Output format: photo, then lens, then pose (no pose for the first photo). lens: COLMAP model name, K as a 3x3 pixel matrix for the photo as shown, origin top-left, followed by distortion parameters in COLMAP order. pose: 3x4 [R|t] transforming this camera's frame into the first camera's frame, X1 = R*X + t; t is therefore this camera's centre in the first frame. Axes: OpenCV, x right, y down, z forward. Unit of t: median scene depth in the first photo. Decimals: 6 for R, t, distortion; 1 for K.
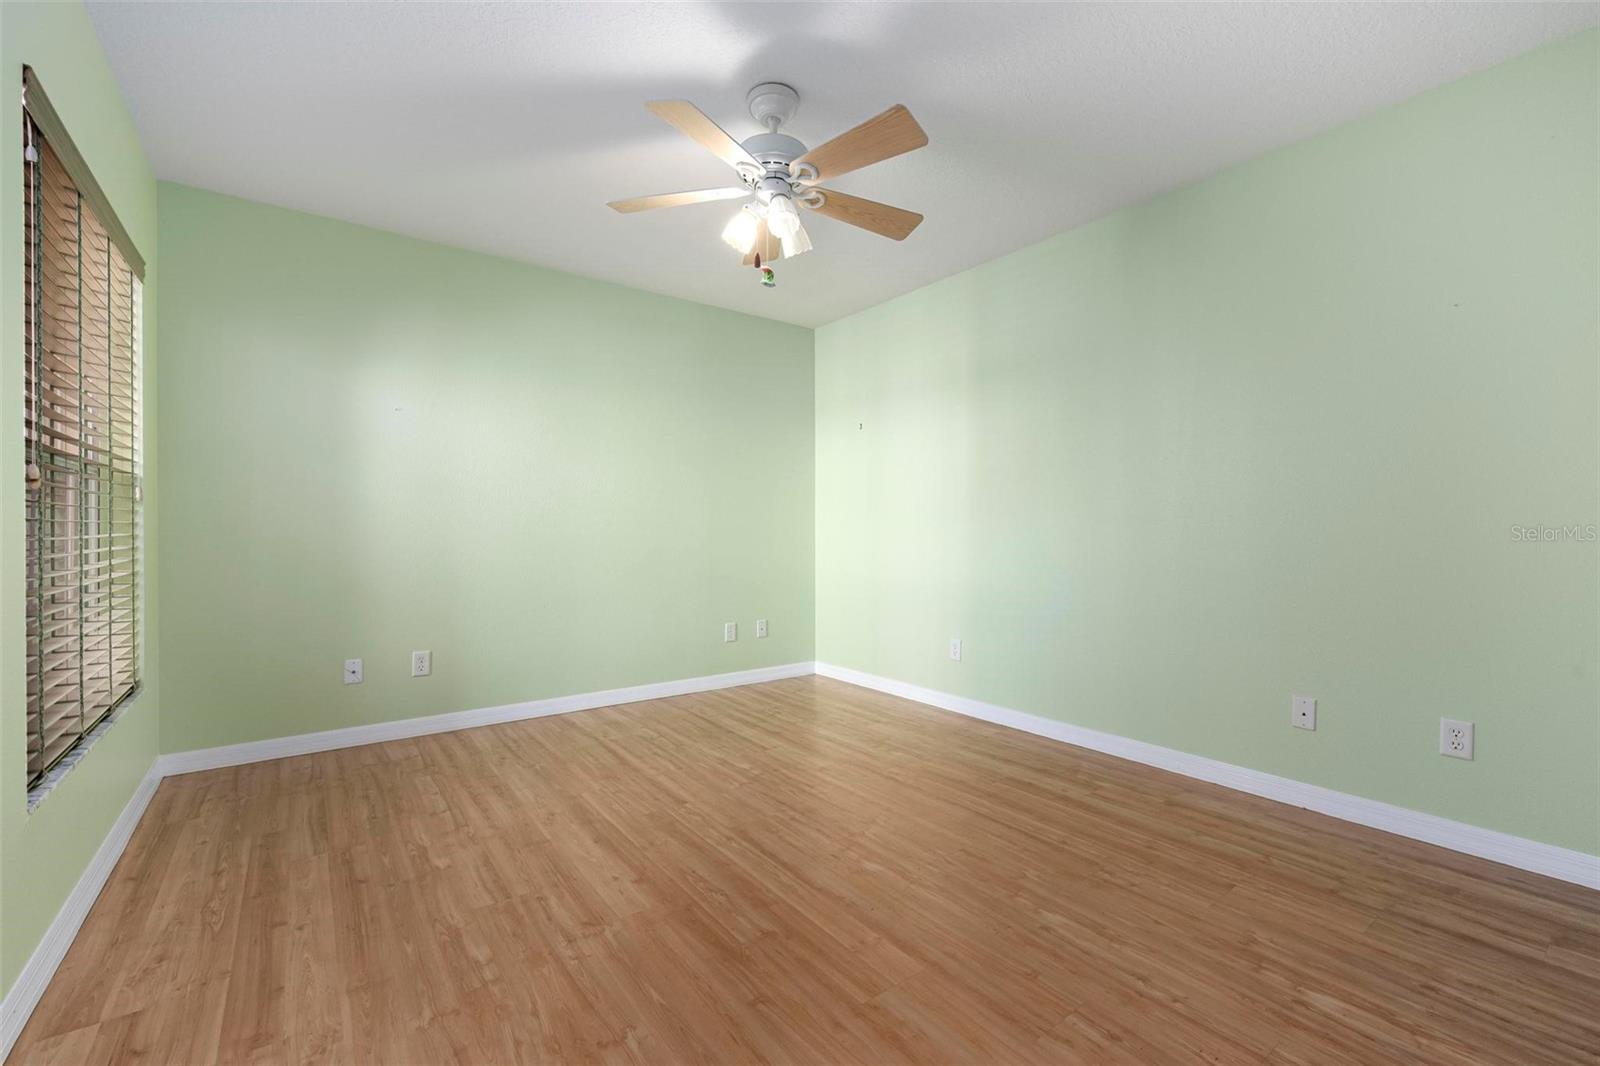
lens RADIAL K [[661.7, 0, 804.6], [0, 661.7, 534.0], [0, 0, 1]] dist [0.000365, 0.000232]
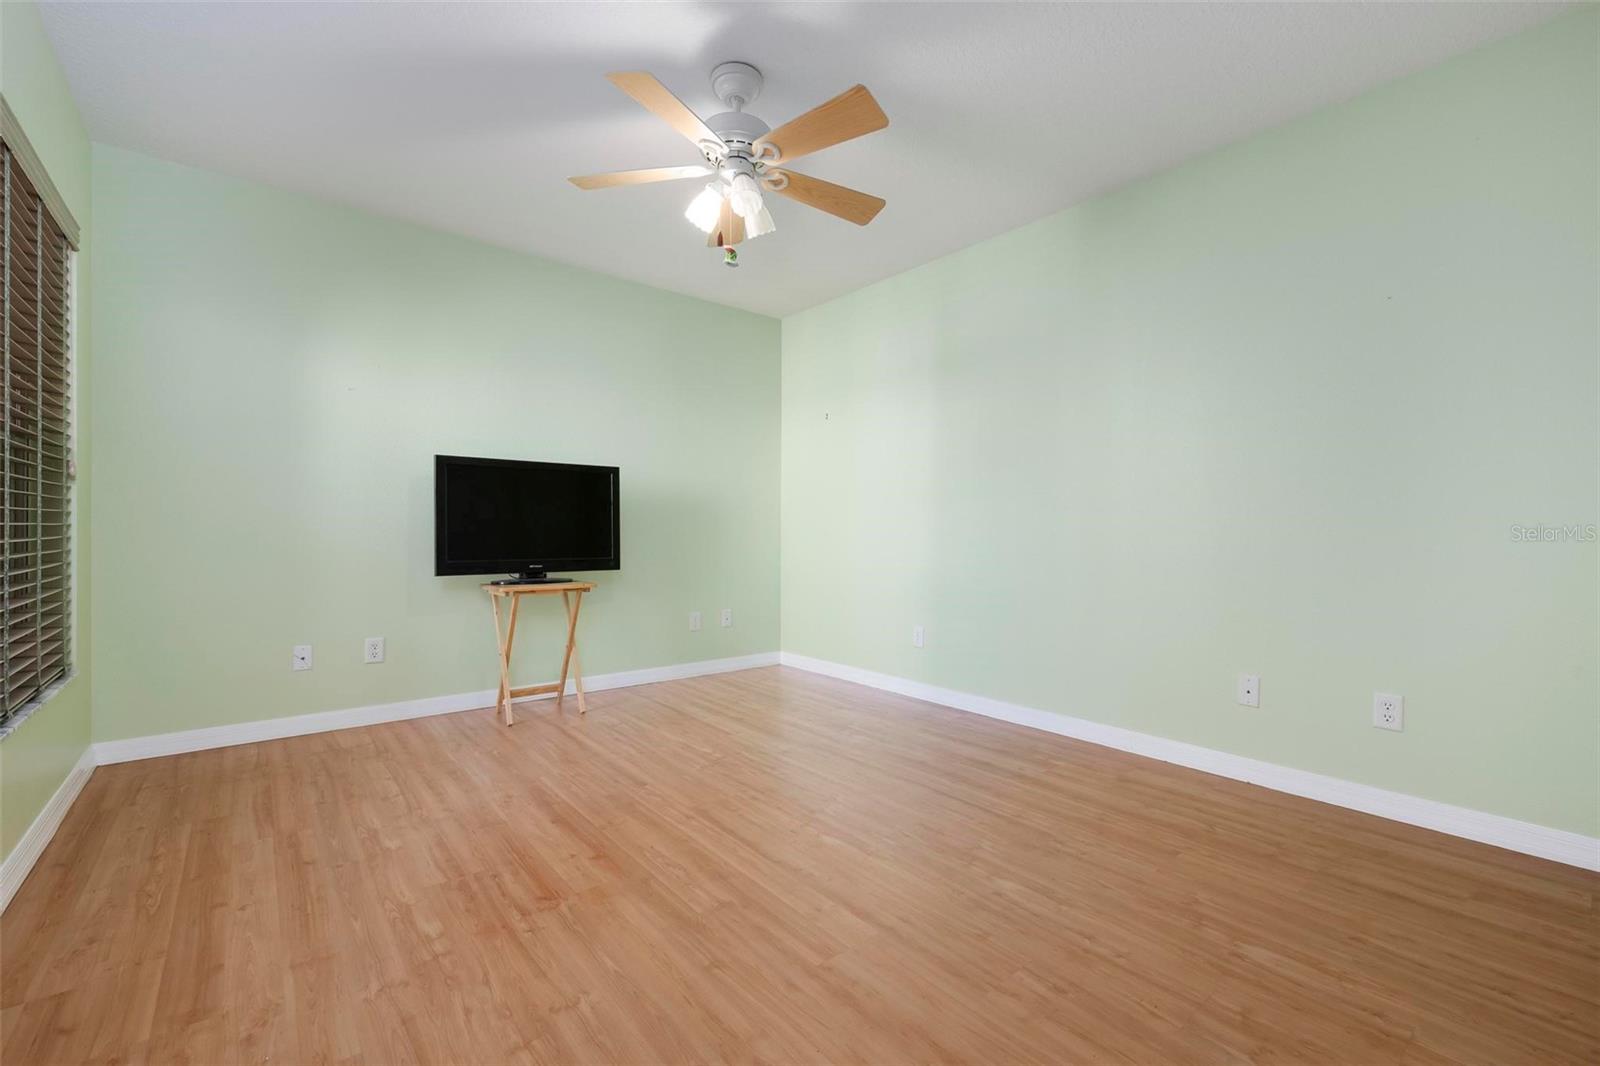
lens RADIAL K [[663.8, 0, 803.5], [0, 663.8, 532.9], [0, 0, 1]] dist [0.000994, 0.000216]
pose [[0.999015, 0.005004, 0.044084, 0.012687], [-0.004933, 0.999986, -0.001738, 0.032591], [-0.044092, 0.001519, 0.999026, -0.009732]]
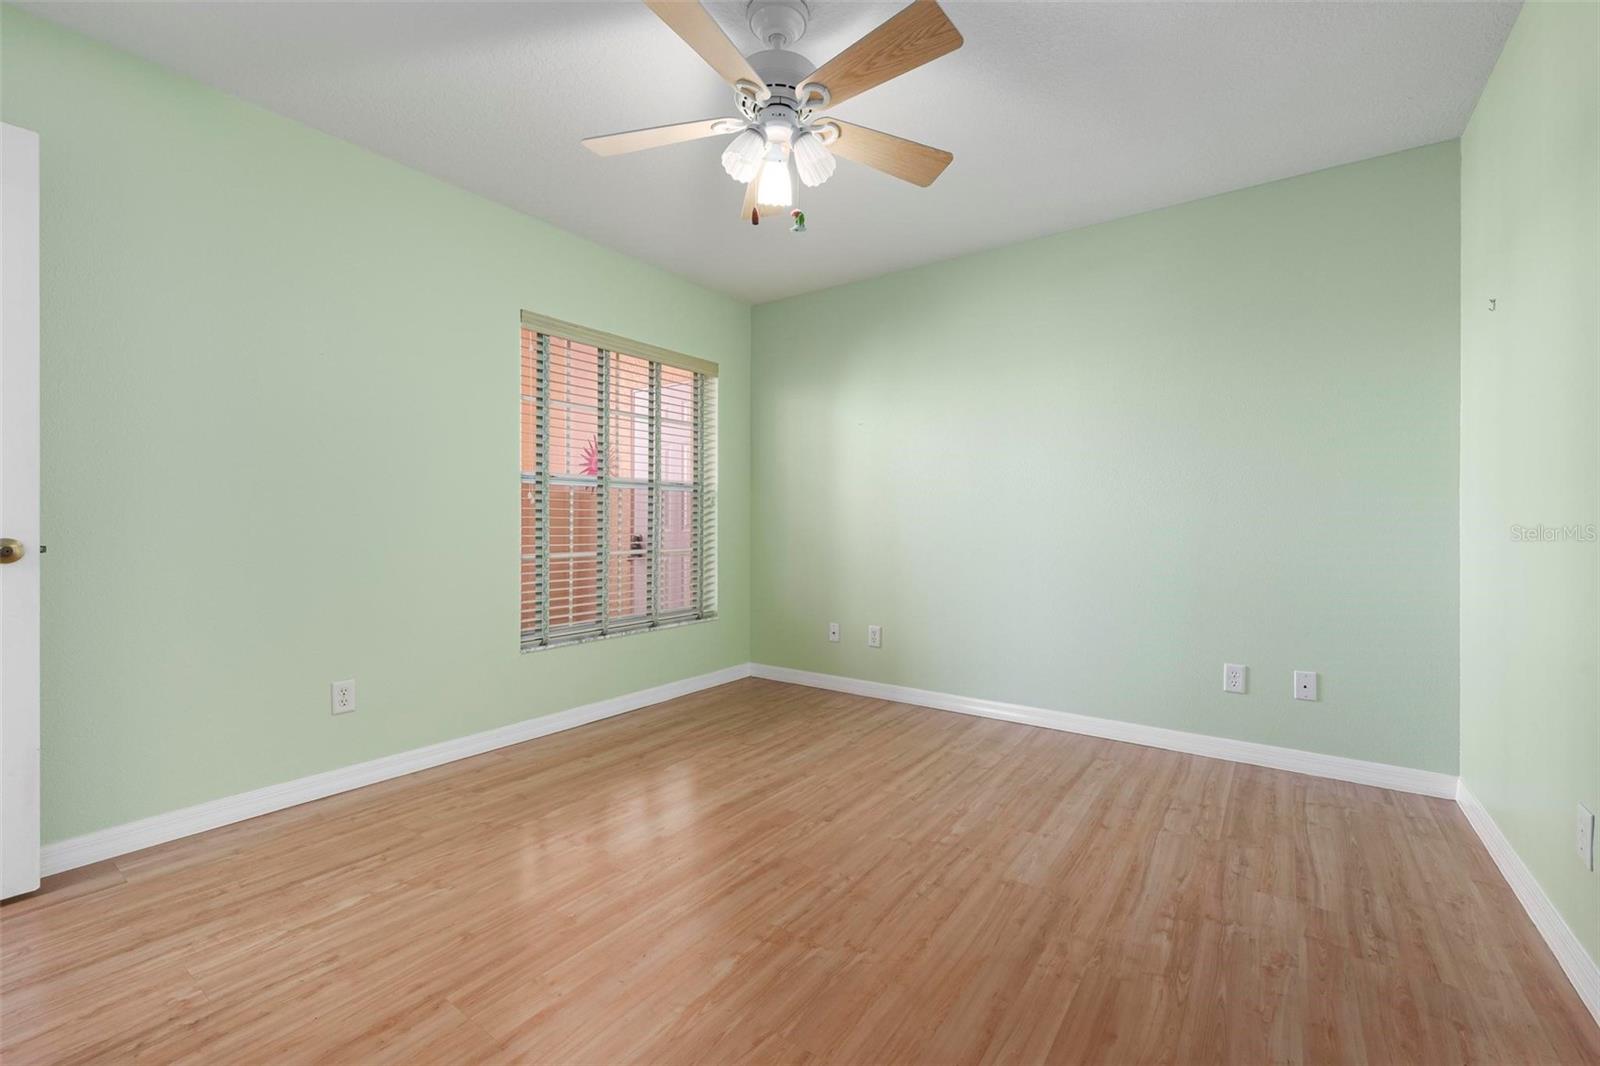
lens RADIAL K [[672.2, 0, 810.2], [0, 672.2, 531.8], [0, 0, 1]] dist [0.001812, 0.000258]
pose [[0.312069, 0.011919, -0.949985, 0.797291], [-0.006521, 0.999925, 0.010403, -0.003953], [0.950037, 0.002948, 0.312123, 0.791515]]
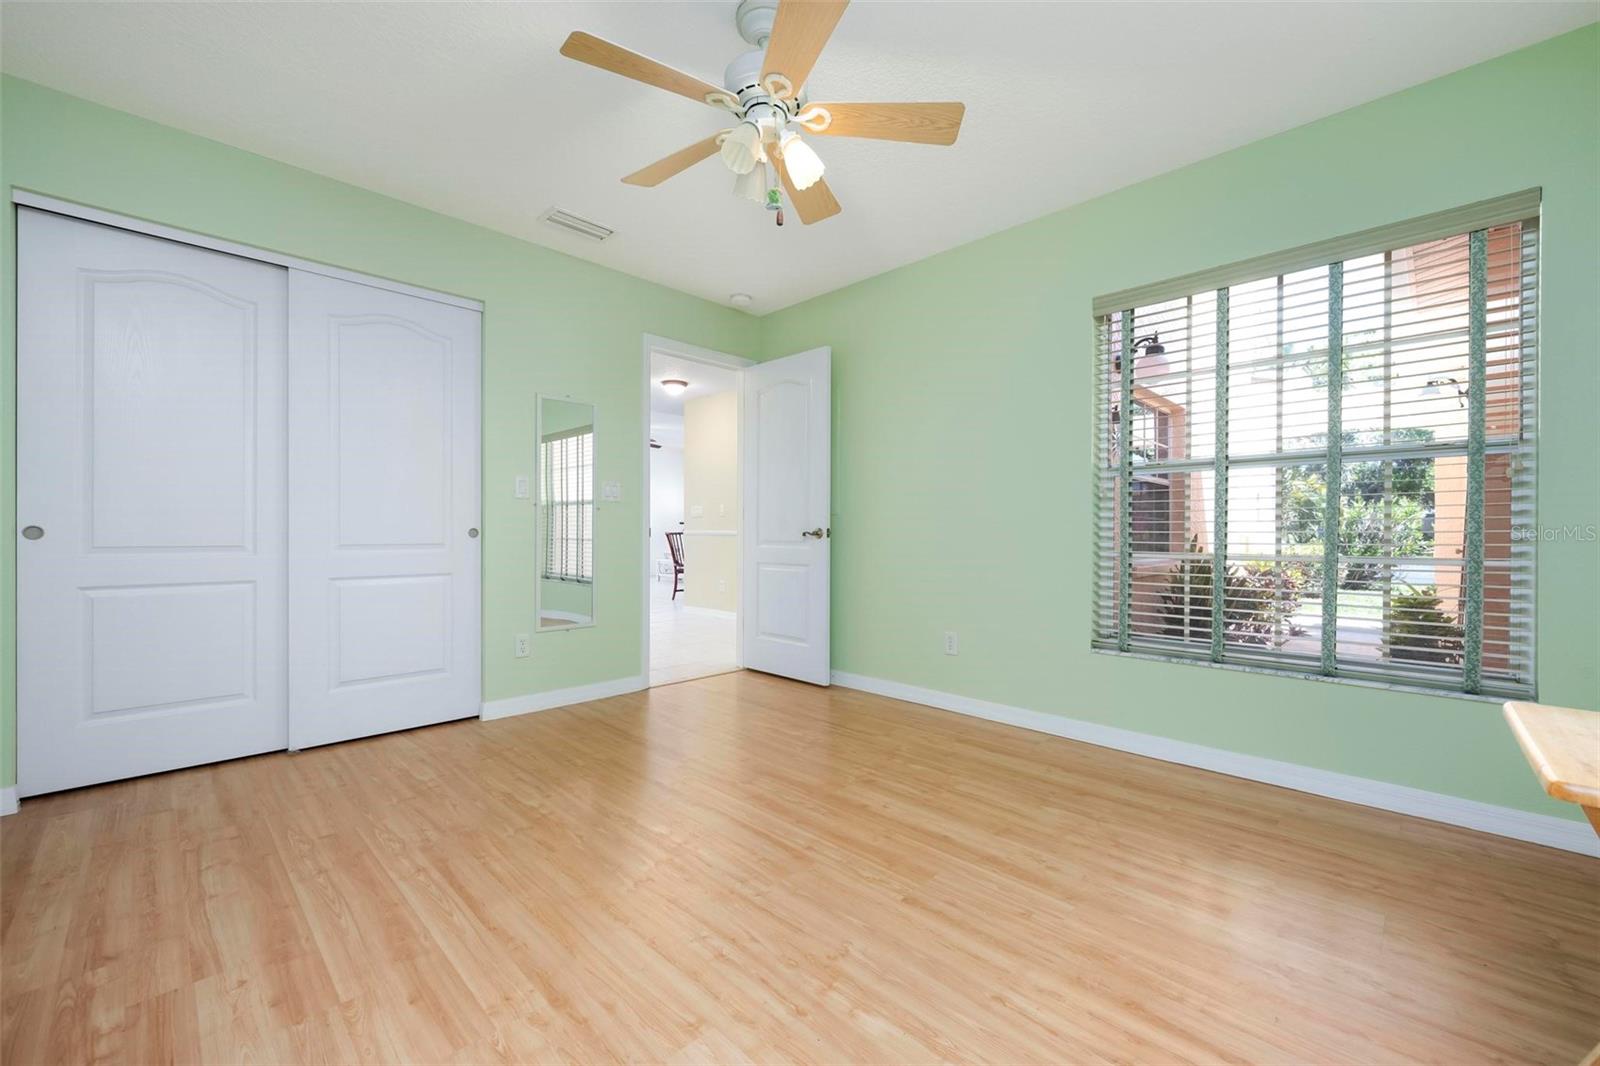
lens RADIAL K [[651.8, 0, 804.2], [0, 651.8, 526.8], [0, 0, 1]] dist [-0.000815, 0.000044]
pose [[-0.989011, -0.005497, -0.147737, 0.028810], [-0.004913, 0.999979, -0.004317, 0.024419], [0.147757, -0.003544, -0.989017, 1.912350]]
